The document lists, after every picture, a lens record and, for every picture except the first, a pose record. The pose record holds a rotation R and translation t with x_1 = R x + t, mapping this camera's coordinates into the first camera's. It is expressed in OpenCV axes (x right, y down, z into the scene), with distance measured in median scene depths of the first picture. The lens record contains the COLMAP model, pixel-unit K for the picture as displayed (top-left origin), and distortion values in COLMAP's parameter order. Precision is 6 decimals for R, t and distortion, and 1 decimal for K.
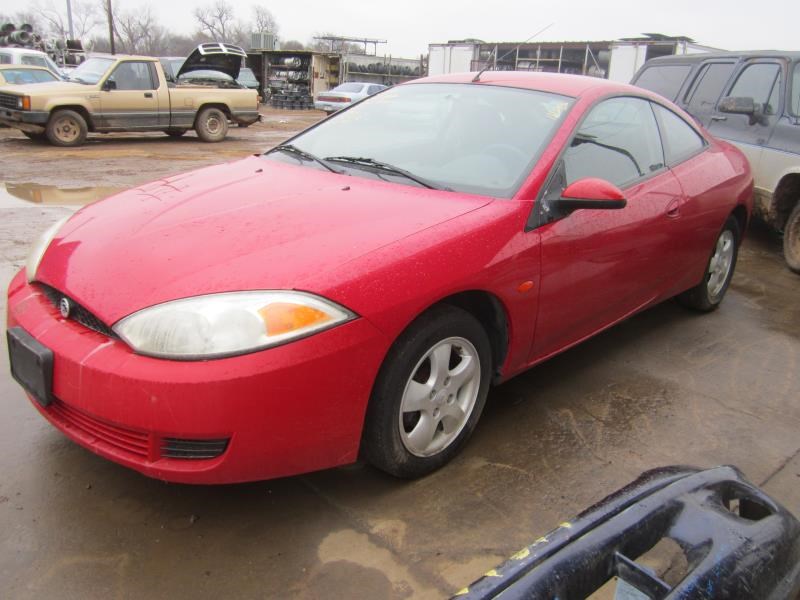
lens RADIAL K [[658.2, 0, 397.7], [0, 658.2, 302.7], [0, 0, 1]] dist [-0.037723, -0.002476]
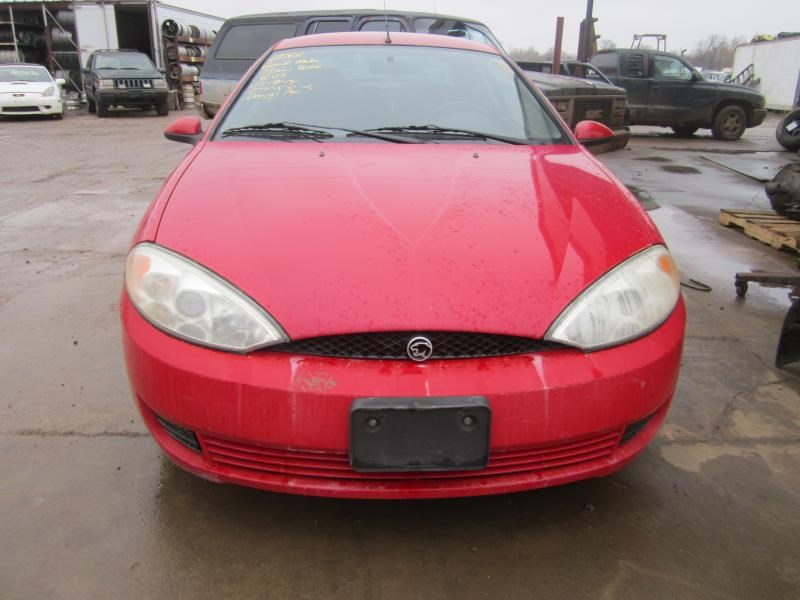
lens RADIAL K [[658.2, 0, 398.1], [0, 658.2, 296.0], [0, 0, 1]] dist [-0.037723, -0.002476]
pose [[0.693902, -0.277580, 0.664417, -1.055937], [0.247164, 0.958468, 0.142296, -0.172991], [-0.676321, 0.065481, 0.733691, 0.462170]]
